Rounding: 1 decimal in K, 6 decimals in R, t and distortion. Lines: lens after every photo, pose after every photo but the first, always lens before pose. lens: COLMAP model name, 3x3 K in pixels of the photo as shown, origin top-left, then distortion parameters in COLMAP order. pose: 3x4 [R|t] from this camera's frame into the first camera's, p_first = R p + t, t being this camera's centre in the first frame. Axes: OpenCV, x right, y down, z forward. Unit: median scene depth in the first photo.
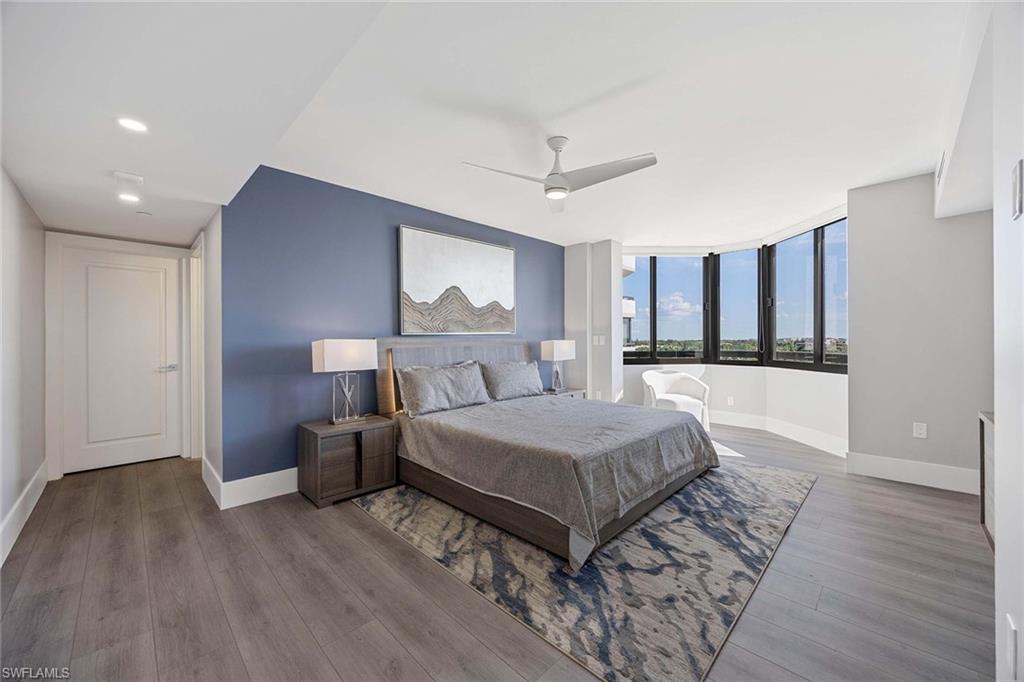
lens RADIAL K [[387.8, 0, 517.3], [0, 387.8, 339.3], [0, 0, 1]] dist [-0.001471, 0.000138]
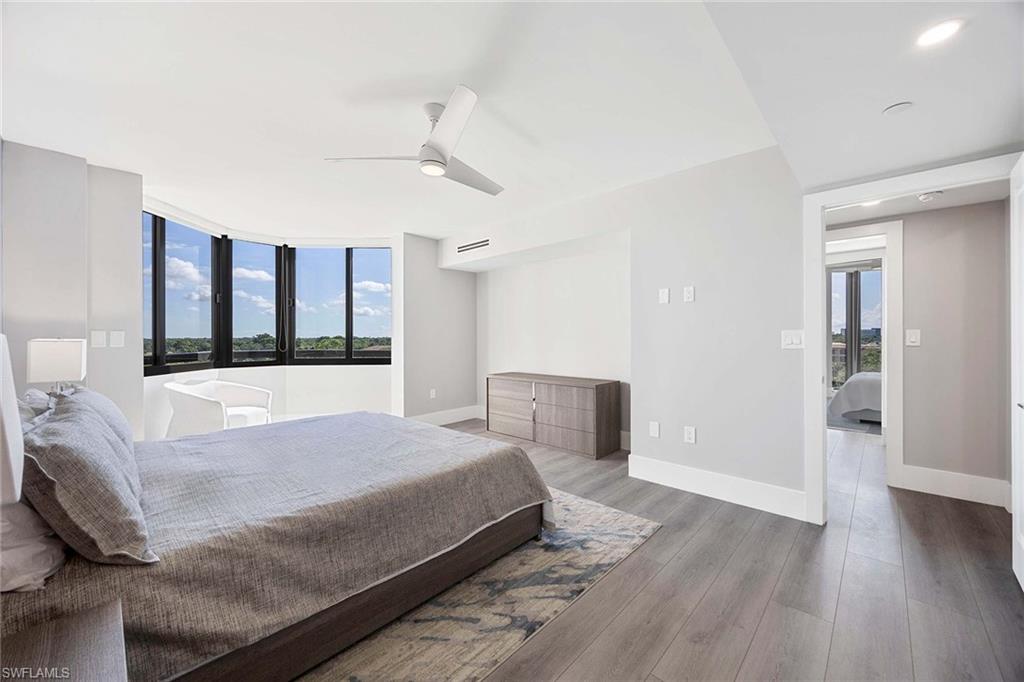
lens RADIAL K [[393.3, 0, 511.9], [0, 393.3, 335.0], [0, 0, 1]] dist [0.000195, 0.000135]
pose [[-0.019647, 0.011460, 0.999741, -0.601067], [-0.000228, 0.999934, -0.011467, 0.003885], [-0.999807, -0.000453, -0.019643, 0.655209]]
